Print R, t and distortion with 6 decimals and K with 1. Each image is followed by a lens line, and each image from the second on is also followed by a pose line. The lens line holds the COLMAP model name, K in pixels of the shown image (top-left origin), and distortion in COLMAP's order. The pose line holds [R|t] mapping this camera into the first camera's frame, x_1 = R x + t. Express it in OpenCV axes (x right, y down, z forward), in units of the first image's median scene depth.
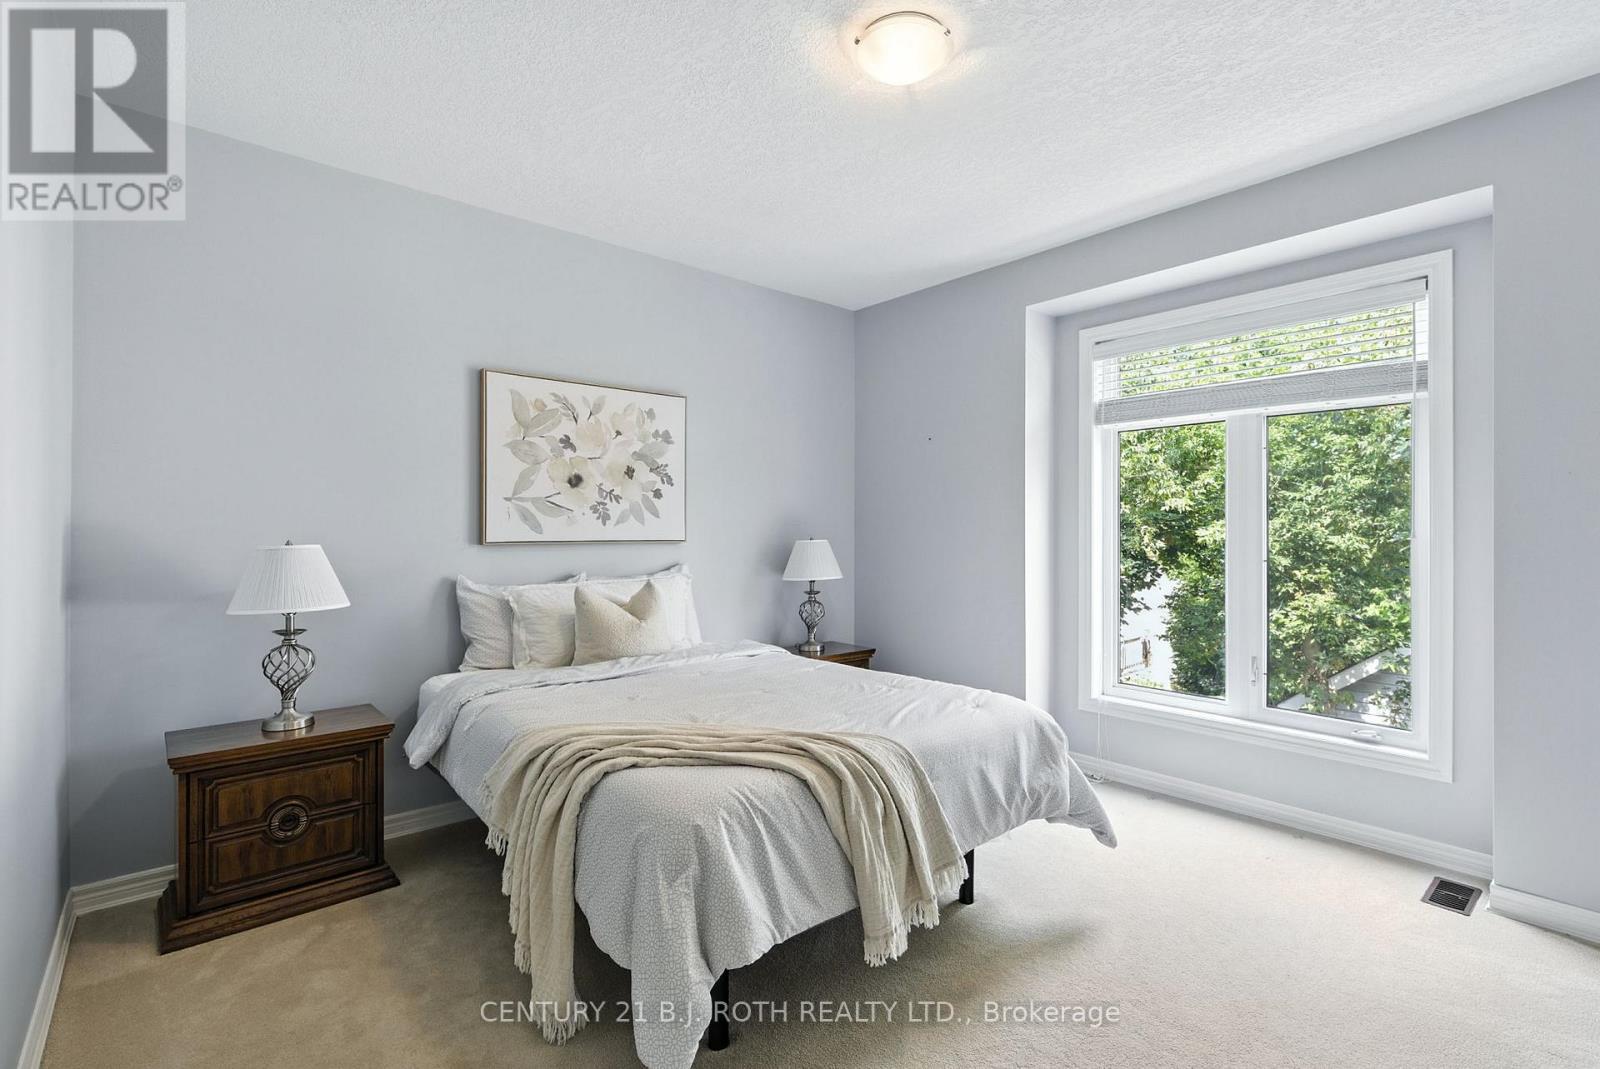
lens RADIAL K [[740.0, 0, 807.0], [0, 740.0, 527.7], [0, 0, 1]] dist [-0.000974, -0.000456]
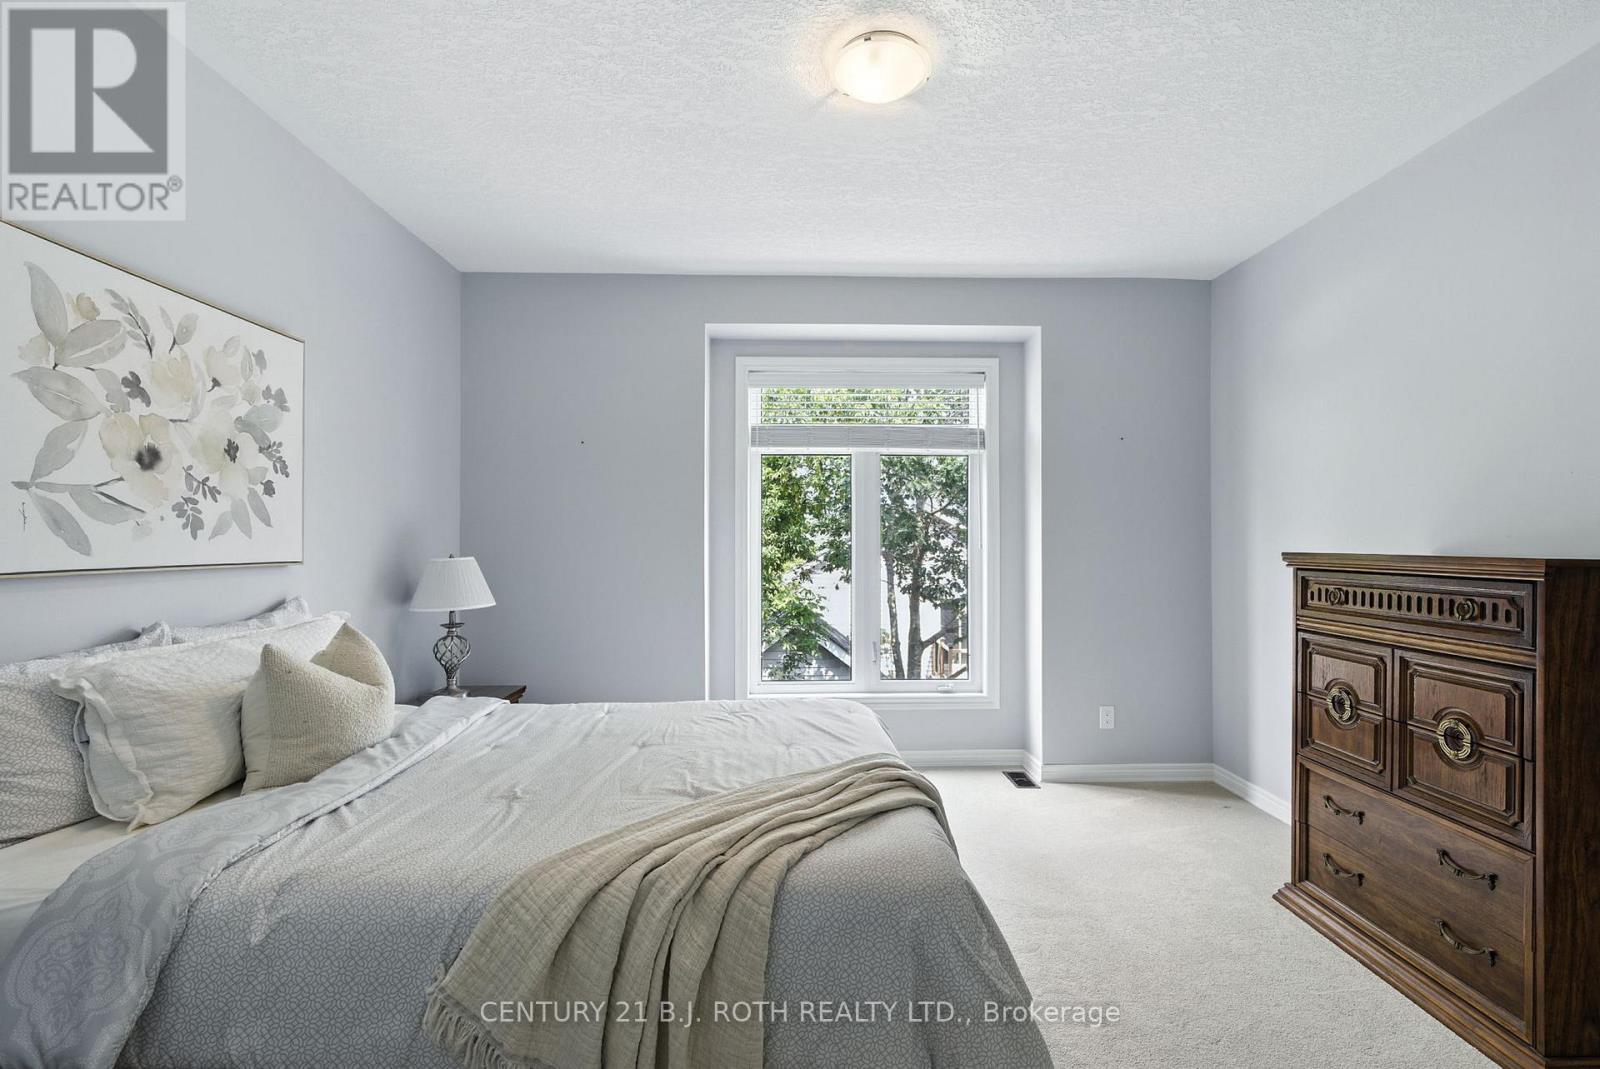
lens RADIAL K [[740.0, 0, 809.6], [0, 740.0, 539.0], [0, 0, 1]] dist [-0.000974, -0.000456]
pose [[0.625096, 0.000733, 0.780547, -0.430628], [0.000818, 0.999998, -0.001594, -0.001759], [-0.780547, 0.001635, 0.625095, 0.268164]]
